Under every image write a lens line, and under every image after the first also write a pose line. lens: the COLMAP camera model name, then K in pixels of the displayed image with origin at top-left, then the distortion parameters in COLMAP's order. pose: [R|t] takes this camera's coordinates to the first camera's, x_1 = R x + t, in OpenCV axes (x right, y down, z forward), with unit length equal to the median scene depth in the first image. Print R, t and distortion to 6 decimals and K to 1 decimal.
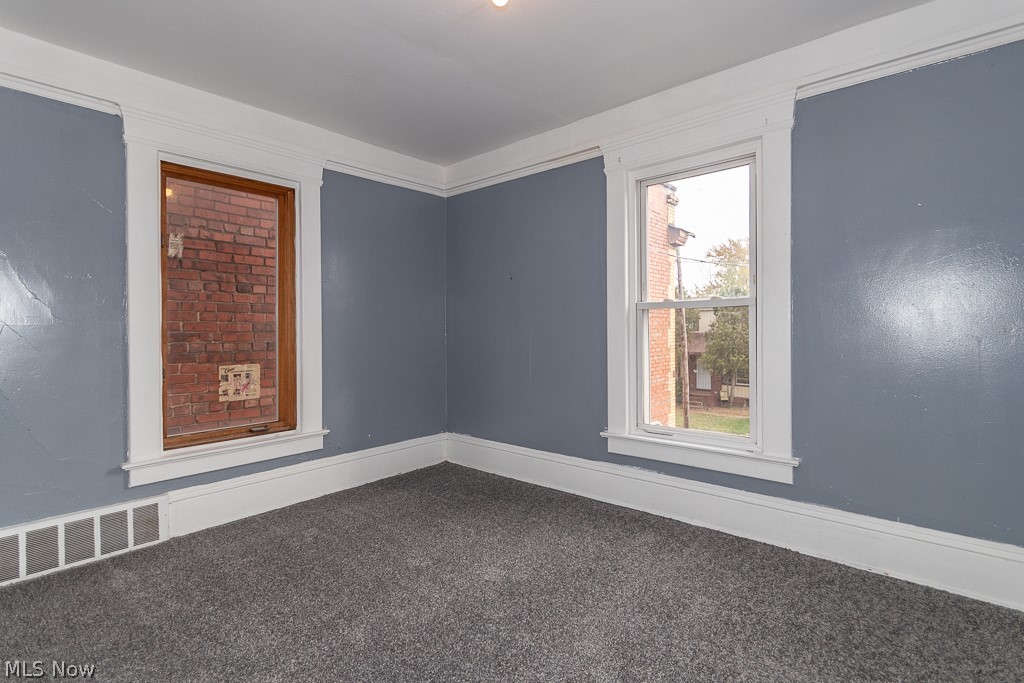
lens RADIAL K [[478.5, 0, 507.3], [0, 478.5, 329.6], [0, 0, 1]] dist [0.005246, -0.001750]
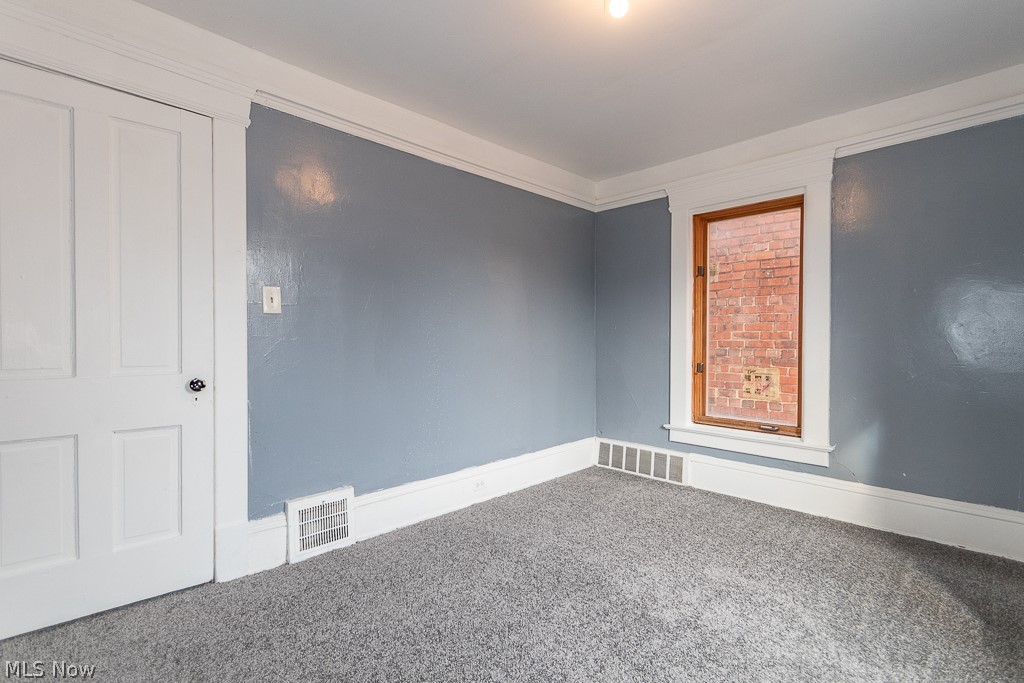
lens RADIAL K [[478.5, 0, 510.8], [0, 478.5, 343.3], [0, 0, 1]] dist [0.005246, -0.001750]
pose [[-0.061323, 0.013244, -0.998030, 0.613532], [-0.009220, 0.999862, 0.013834, 0.005409], [0.998075, 0.010050, -0.061193, 0.486459]]
